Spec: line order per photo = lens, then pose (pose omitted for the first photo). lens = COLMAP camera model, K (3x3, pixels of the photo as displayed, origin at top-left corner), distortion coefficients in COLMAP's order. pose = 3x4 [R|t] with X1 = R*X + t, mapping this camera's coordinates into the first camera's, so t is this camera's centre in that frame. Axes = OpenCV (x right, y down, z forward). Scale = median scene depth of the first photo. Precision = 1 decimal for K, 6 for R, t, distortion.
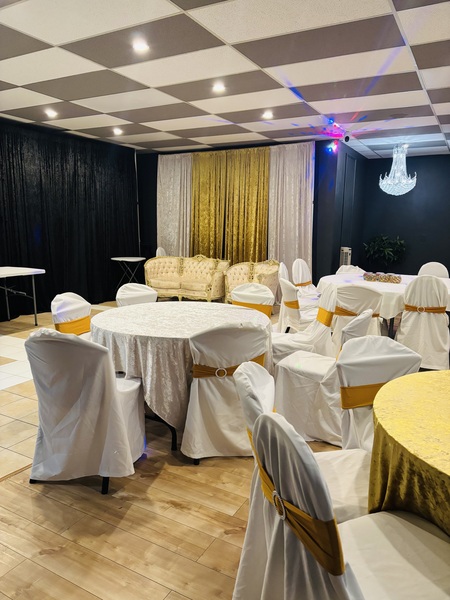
lens RADIAL K [[455.7, 0, 225.0], [0, 455.7, 300.0], [0, 0, 1]] dist [0.006792, -0.004351]
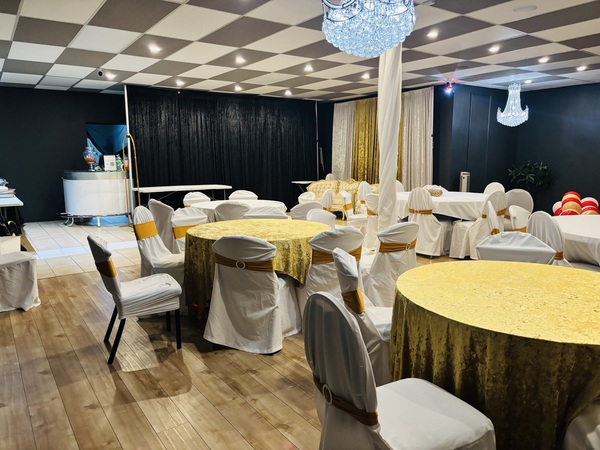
lens RADIAL K [[455.7, 0, 300.0], [0, 455.7, 225.0], [0, 0, 1]] dist [0.006792, -0.004351]
pose [[0.898366, 0.043954, -0.437043, 0.409883], [-0.051285, 0.998672, -0.004981, 0.049917], [0.436244, 0.026888, 0.899427, -0.249151]]
